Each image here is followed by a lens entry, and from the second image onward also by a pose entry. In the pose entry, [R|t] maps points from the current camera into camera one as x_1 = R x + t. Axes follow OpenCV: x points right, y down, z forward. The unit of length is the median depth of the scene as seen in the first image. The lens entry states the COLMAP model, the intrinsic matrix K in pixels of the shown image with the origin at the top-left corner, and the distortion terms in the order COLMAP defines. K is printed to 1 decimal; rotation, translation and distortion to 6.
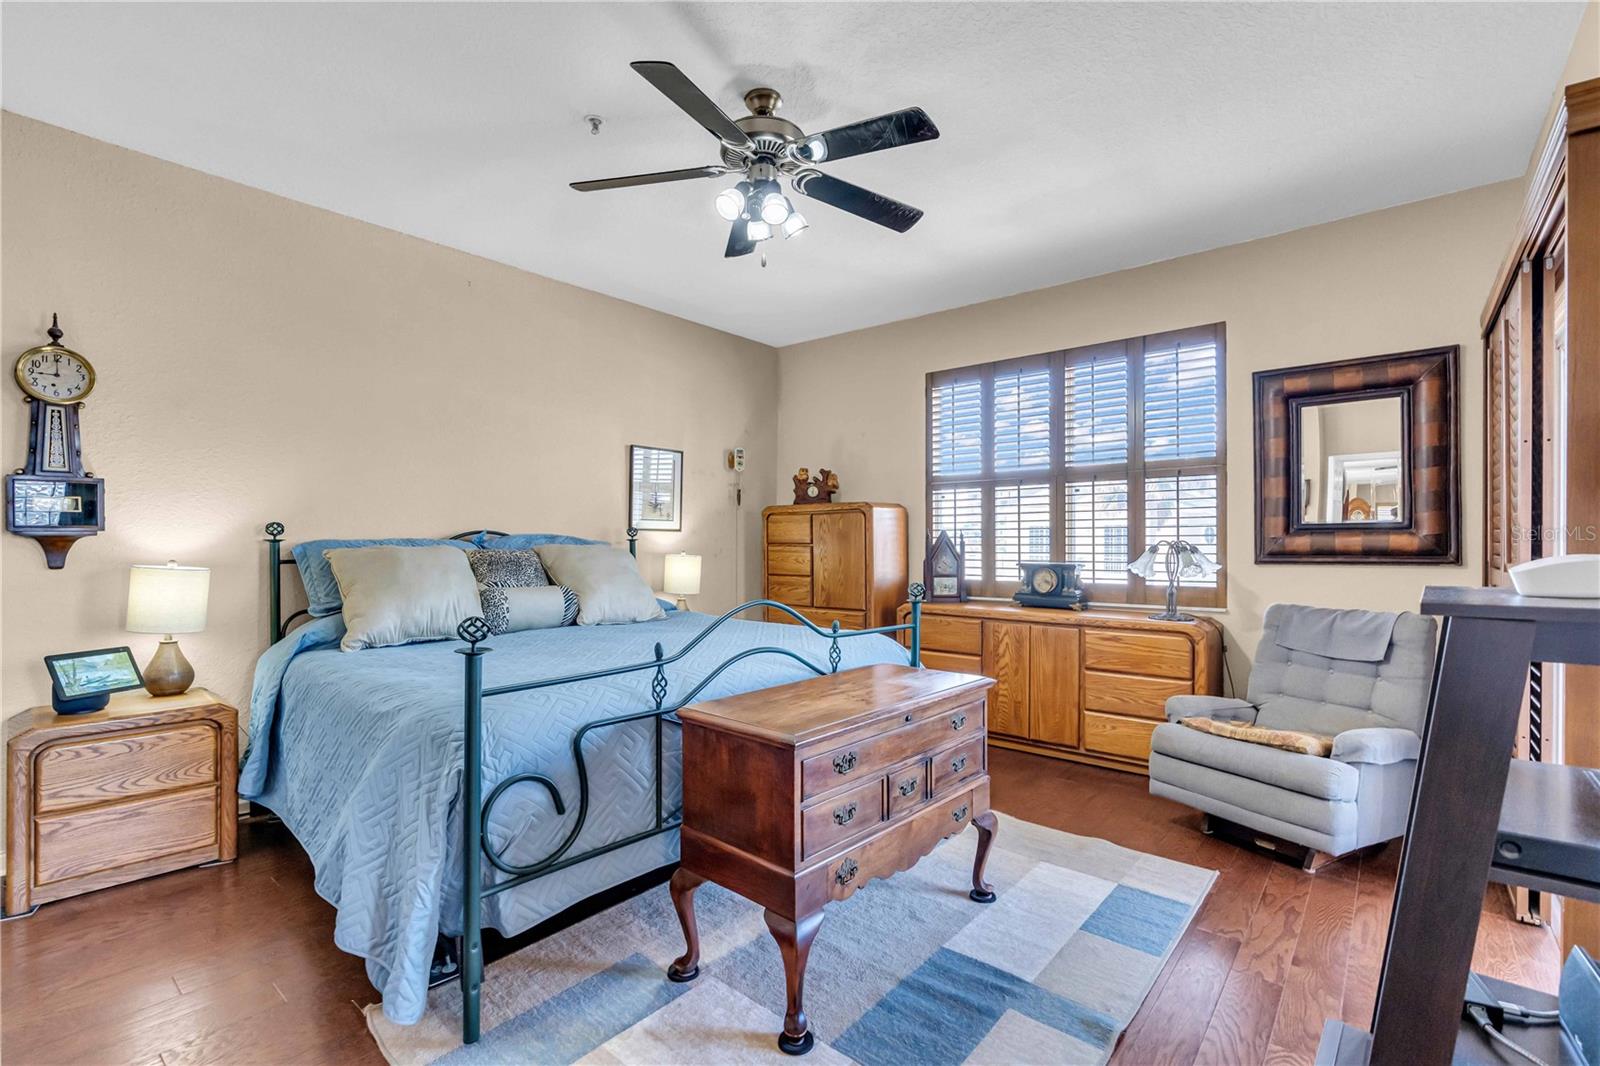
lens RADIAL K [[755.5, 0, 795.7], [0, 755.5, 578.2], [0, 0, 1]] dist [-0.001333, 0.000056]
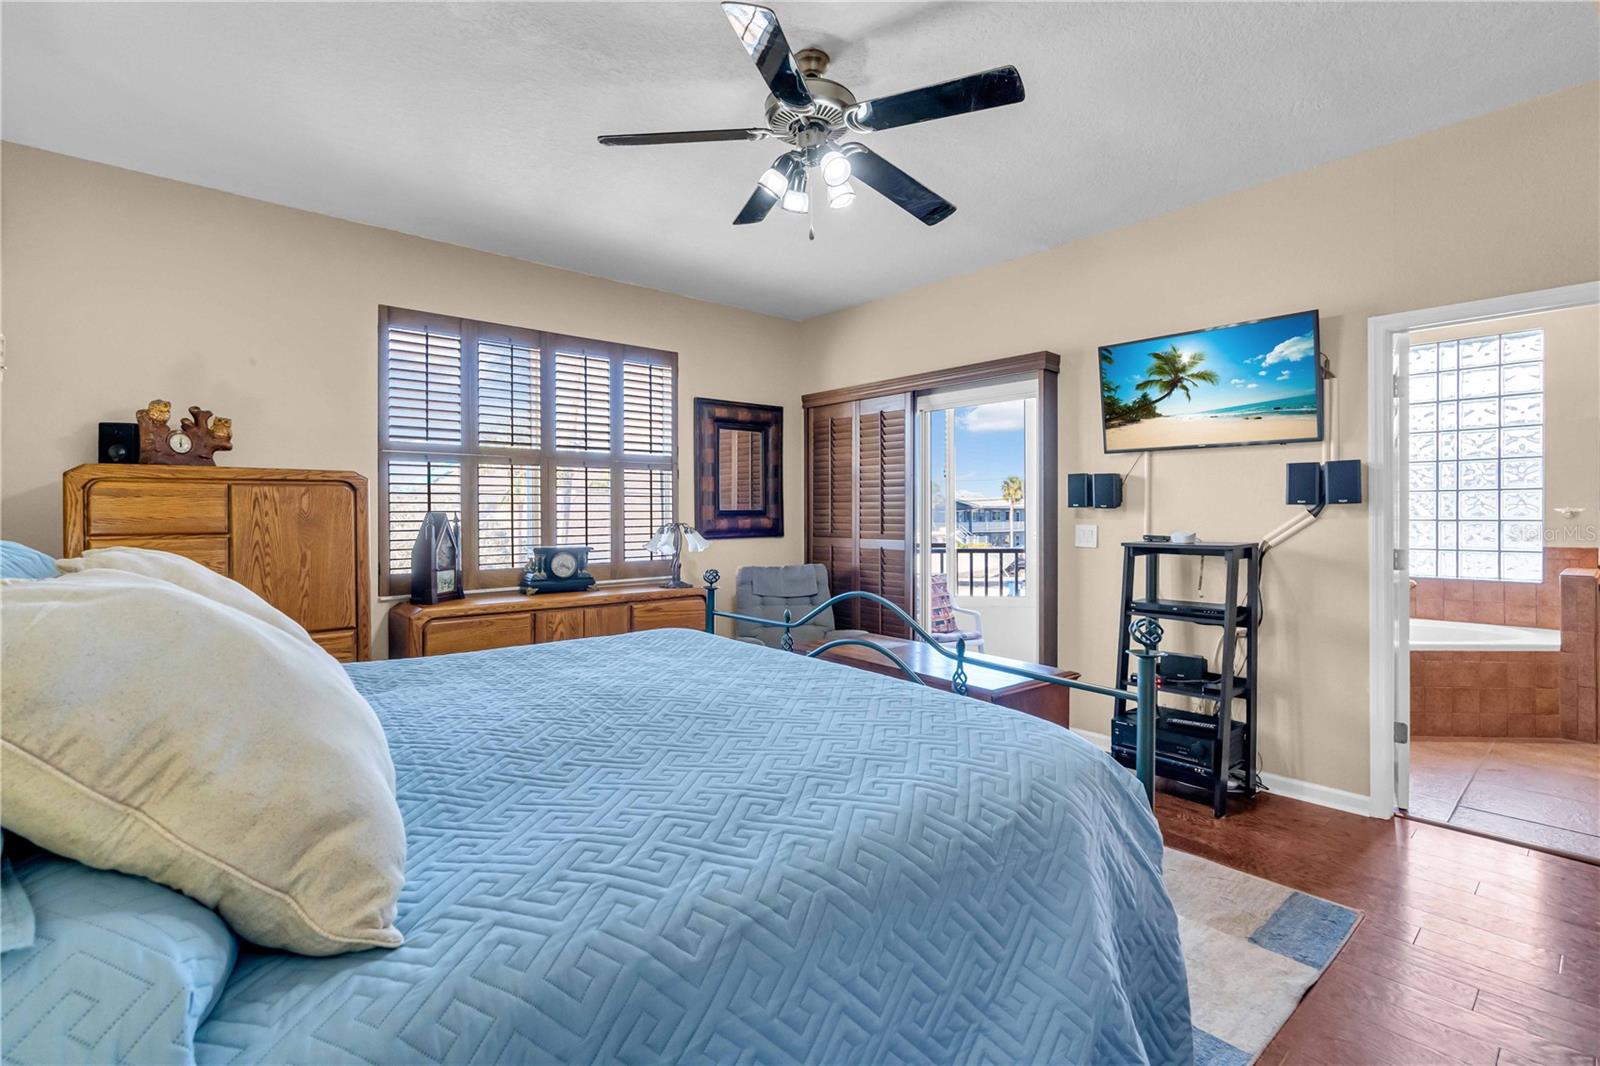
lens RADIAL K [[726.0, 0, 805.6], [0, 726.0, 532.0], [0, 0, 1]] dist [-0.005022, 0.000033]
pose [[0.134777, -0.015063, 0.990761, -0.608686], [0.059333, 0.998213, 0.007105, -0.029186], [-0.989098, 0.057827, 0.135430, 0.604455]]
